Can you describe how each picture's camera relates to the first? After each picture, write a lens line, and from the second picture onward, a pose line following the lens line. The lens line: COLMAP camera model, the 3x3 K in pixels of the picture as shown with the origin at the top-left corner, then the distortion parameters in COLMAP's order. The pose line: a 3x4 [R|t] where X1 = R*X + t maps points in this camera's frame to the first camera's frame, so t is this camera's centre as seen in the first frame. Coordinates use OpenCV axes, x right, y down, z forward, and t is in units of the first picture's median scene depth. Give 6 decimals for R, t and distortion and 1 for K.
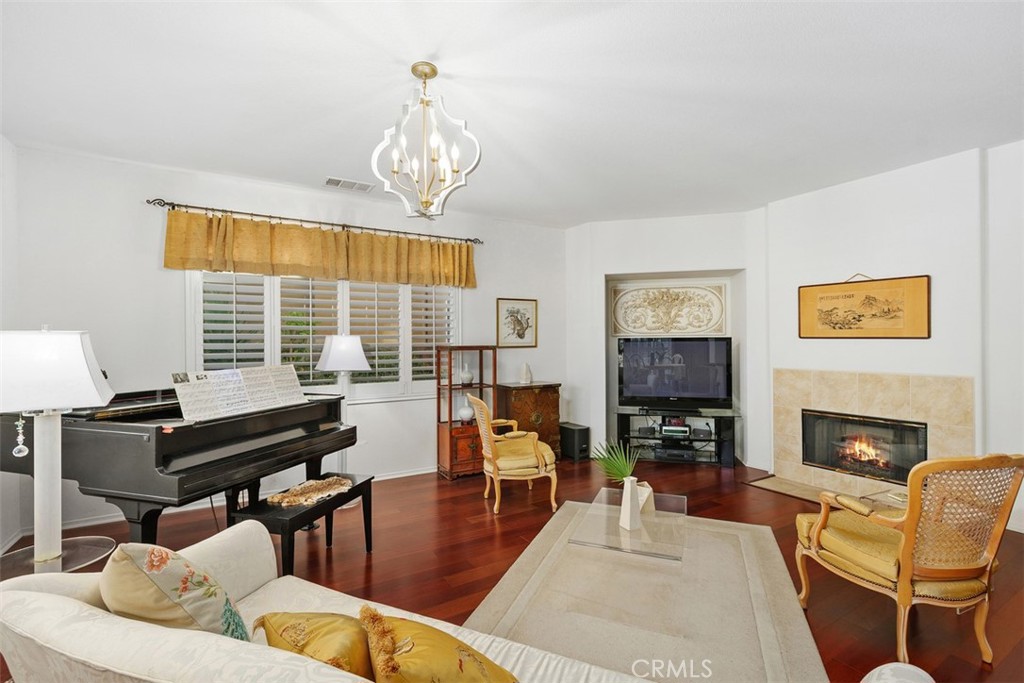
lens RADIAL K [[466.8, 0, 505.0], [0, 466.8, 342.2], [0, 0, 1]] dist [0.001330, -0.000180]
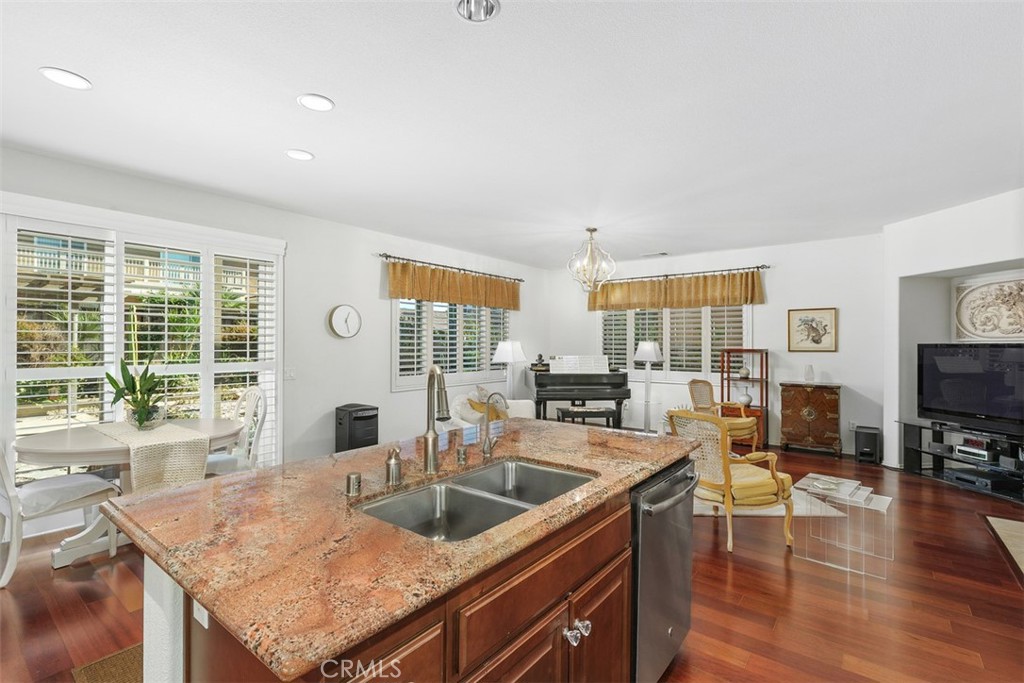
lens RADIAL K [[466.8, 0, 510.1], [0, 466.8, 342.5], [0, 0, 1]] dist [0.001330, -0.000180]
pose [[0.357846, -0.000727, -0.933781, 0.862220], [-0.011183, 0.999925, -0.005064, 0.002873], [0.933714, 0.012255, 0.357810, -0.089442]]
